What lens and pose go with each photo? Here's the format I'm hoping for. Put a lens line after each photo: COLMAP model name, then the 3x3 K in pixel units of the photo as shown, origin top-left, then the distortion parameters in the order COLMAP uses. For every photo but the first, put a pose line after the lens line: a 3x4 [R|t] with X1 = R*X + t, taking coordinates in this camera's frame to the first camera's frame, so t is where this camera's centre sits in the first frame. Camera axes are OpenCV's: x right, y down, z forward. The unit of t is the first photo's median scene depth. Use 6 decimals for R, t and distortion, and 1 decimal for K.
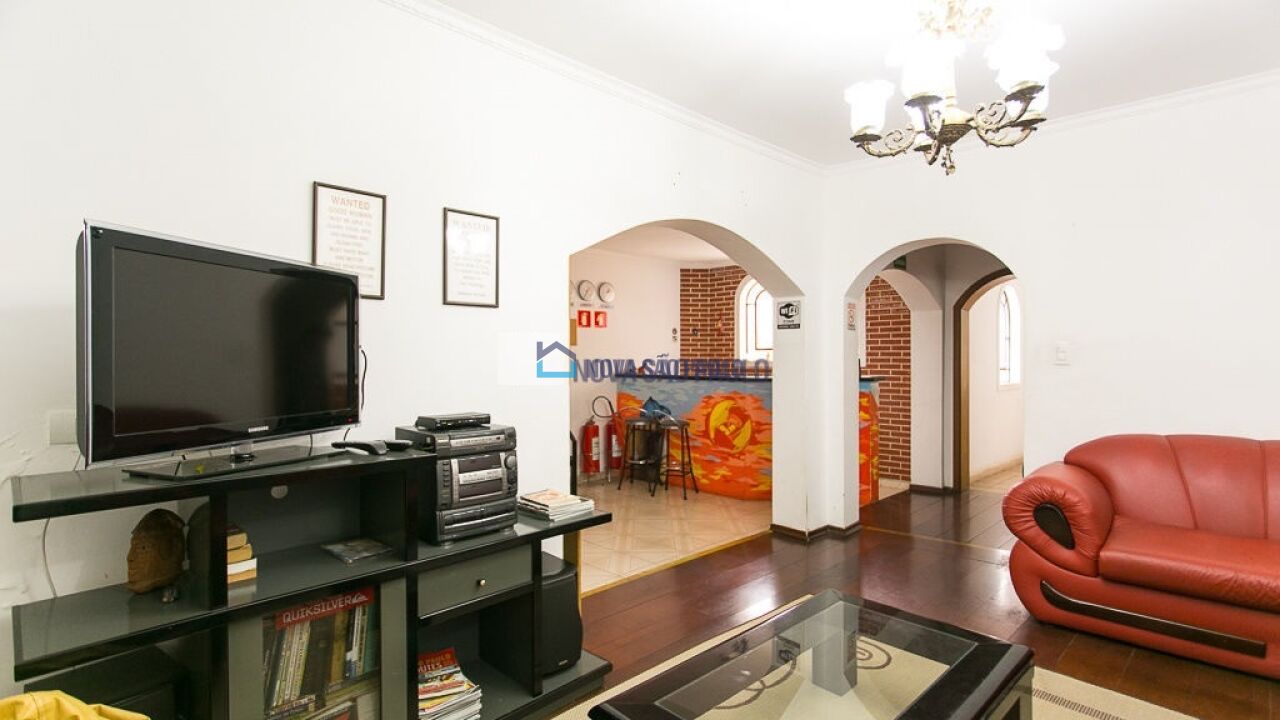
lens RADIAL K [[619.3, 0, 639.8], [0, 619.3, 363.2], [0, 0, 1]] dist [0.016799, 0.000053]
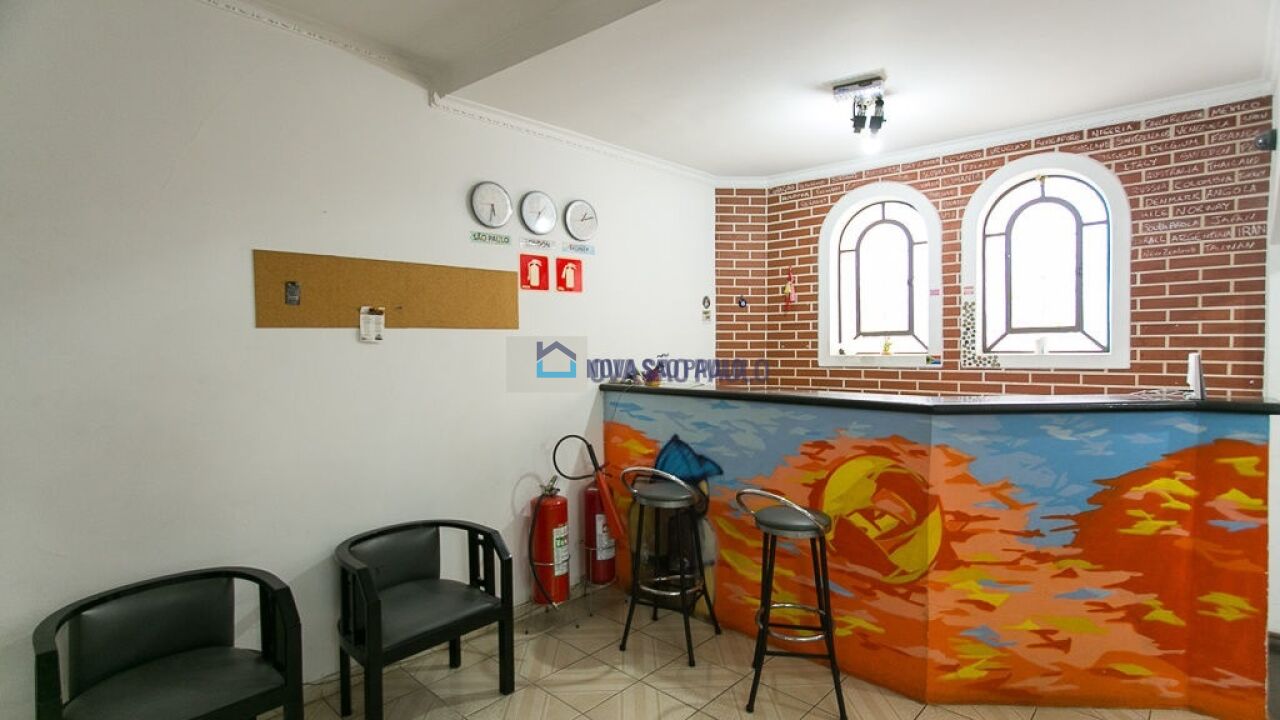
lens RADIAL K [[619.3, 0, 639.8], [0, 619.3, 363.2], [0, 0, 1]] dist [0.016799, 0.000053]
pose [[0.999168, -0.009473, 0.039663, -0.028411], [0.008581, 0.999708, 0.022589, -0.012031], [-0.039865, -0.022230, 0.998958, 0.521725]]
